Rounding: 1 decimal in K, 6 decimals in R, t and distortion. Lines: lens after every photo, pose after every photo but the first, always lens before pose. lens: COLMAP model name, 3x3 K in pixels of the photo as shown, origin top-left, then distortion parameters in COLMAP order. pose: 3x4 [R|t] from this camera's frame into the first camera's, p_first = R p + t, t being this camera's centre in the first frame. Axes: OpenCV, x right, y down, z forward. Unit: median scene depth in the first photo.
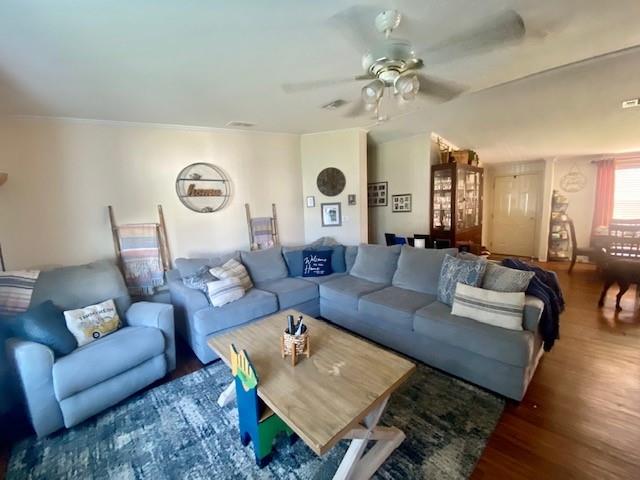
lens RADIAL K [[259.5, 0, 321.4], [0, 259.5, 242.4], [0, 0, 1]] dist [-0.000187, -0.000060]
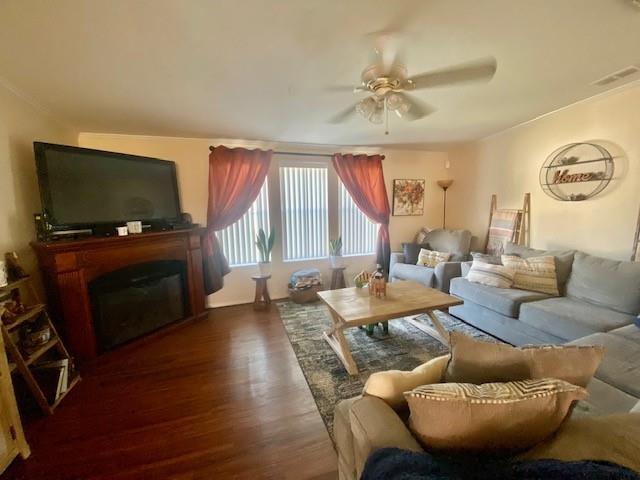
lens RADIAL K [[259.5, 0, 321.4], [0, 259.5, 242.4], [0, 0, 1]] dist [-0.000187, -0.000060]
pose [[-0.390282, 0.168725, -0.905103, 0.705331], [-0.100356, 0.969412, 0.223986, -0.093286], [0.915209, 0.178250, -0.361412, 0.583634]]
